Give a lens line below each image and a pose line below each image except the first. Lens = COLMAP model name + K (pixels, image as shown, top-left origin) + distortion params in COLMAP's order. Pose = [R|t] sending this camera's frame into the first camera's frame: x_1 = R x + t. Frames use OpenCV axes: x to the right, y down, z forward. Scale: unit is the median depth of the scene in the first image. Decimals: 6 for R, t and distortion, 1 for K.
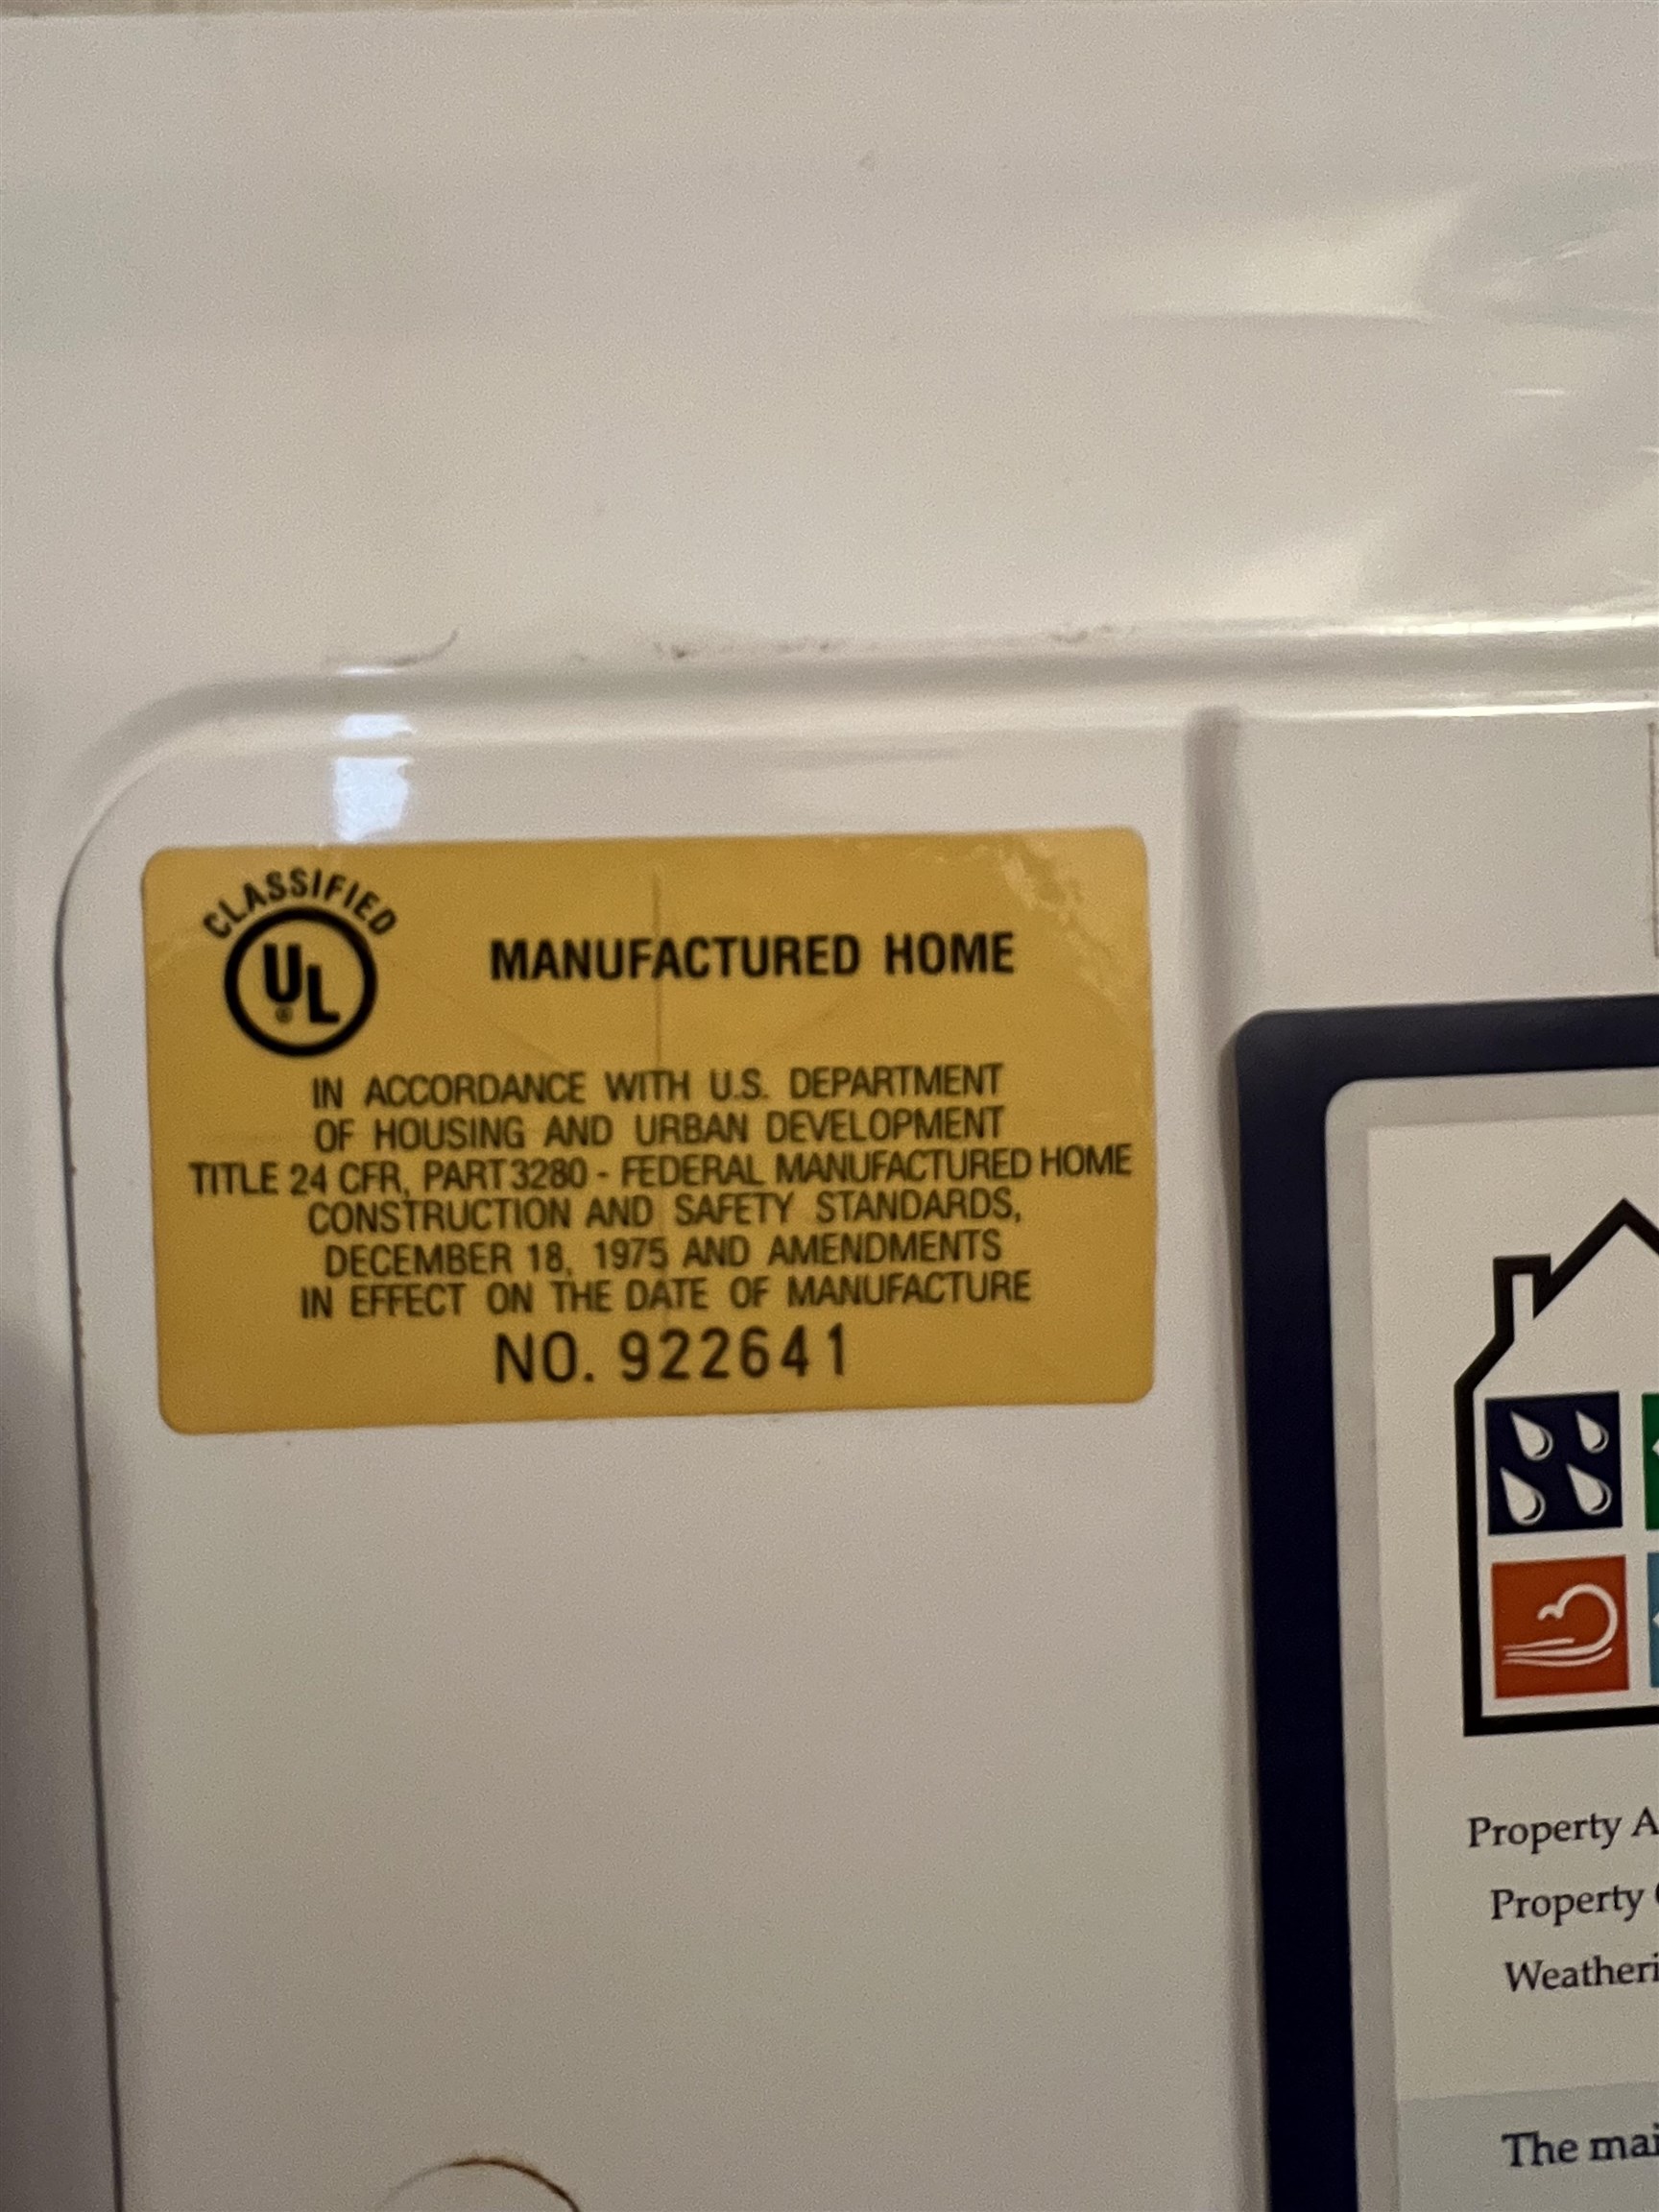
lens RADIAL K [[1326.9, 0, 831.4], [0, 1326.9, 1105.0], [0, 0, 1]] dist [-0.007547, -0.001596]
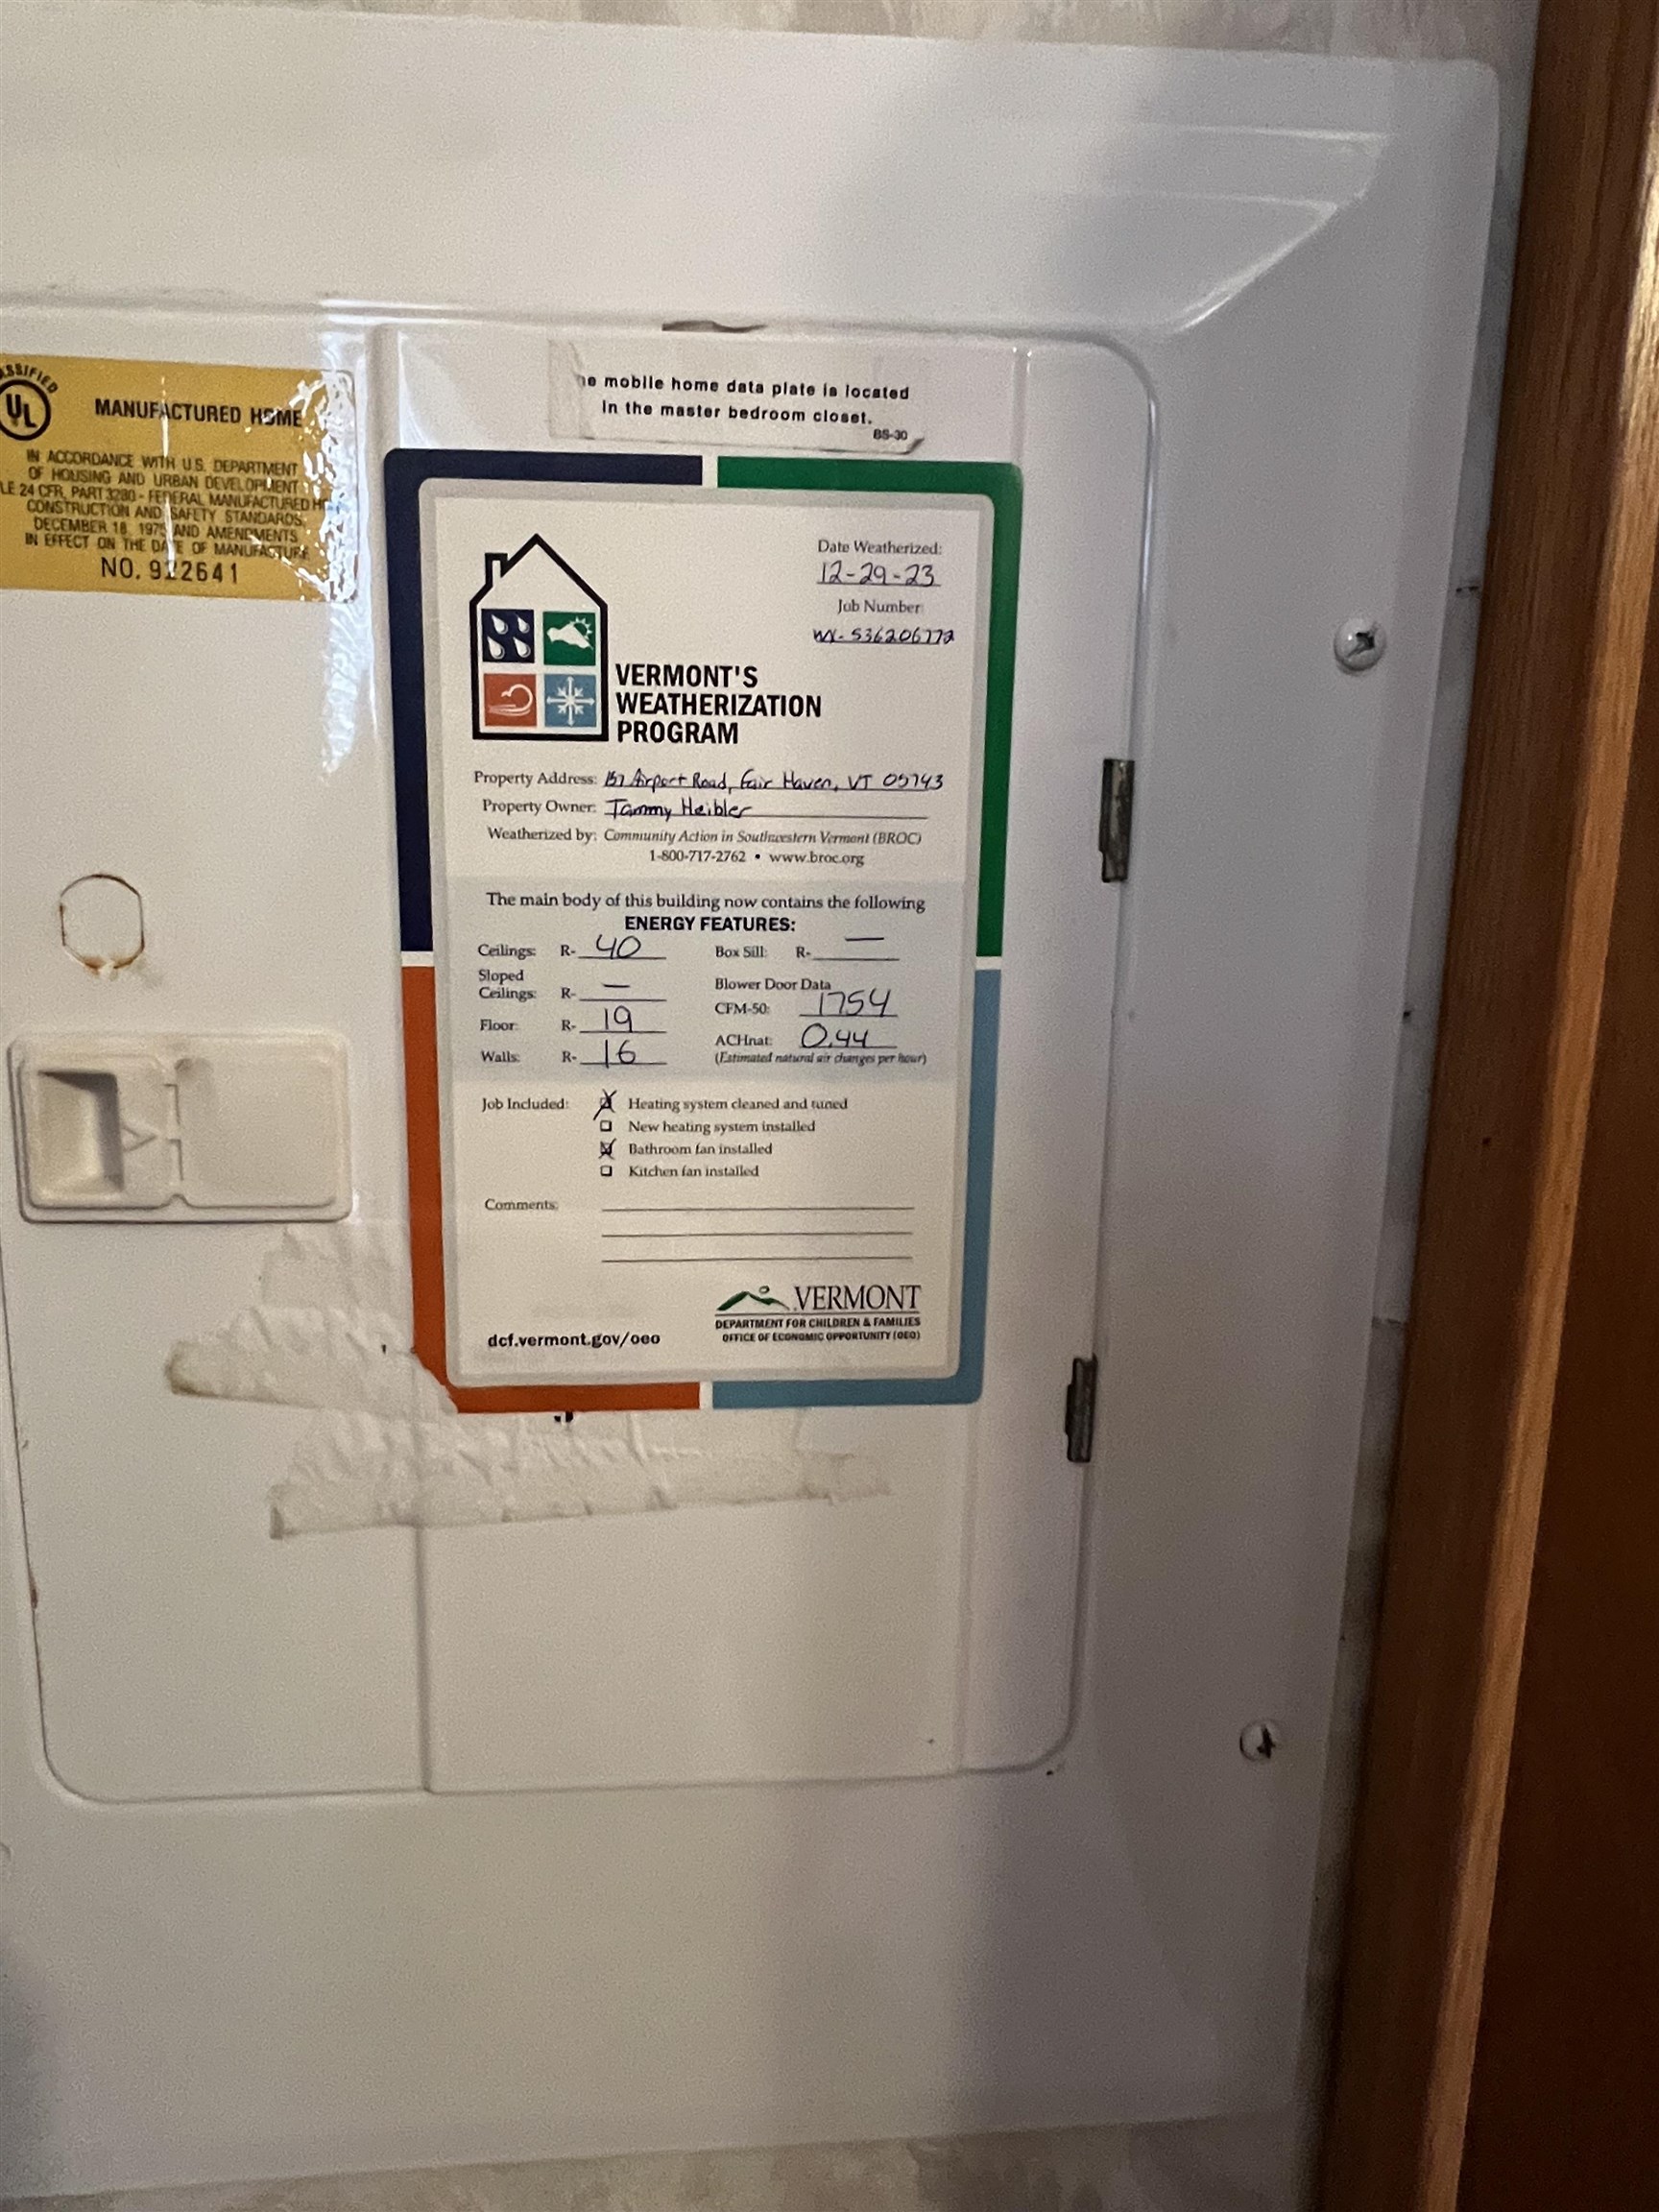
lens RADIAL K [[1326.9, 0, 825.5], [0, 1326.9, 1106.4], [0, 0, 1]] dist [-0.007547, -0.001596]
pose [[0.997906, 0.048143, 0.043189, 1.123495], [-0.054354, 0.986169, 0.156575, 0.758732], [-0.035054, -0.158595, 0.986721, -1.821656]]
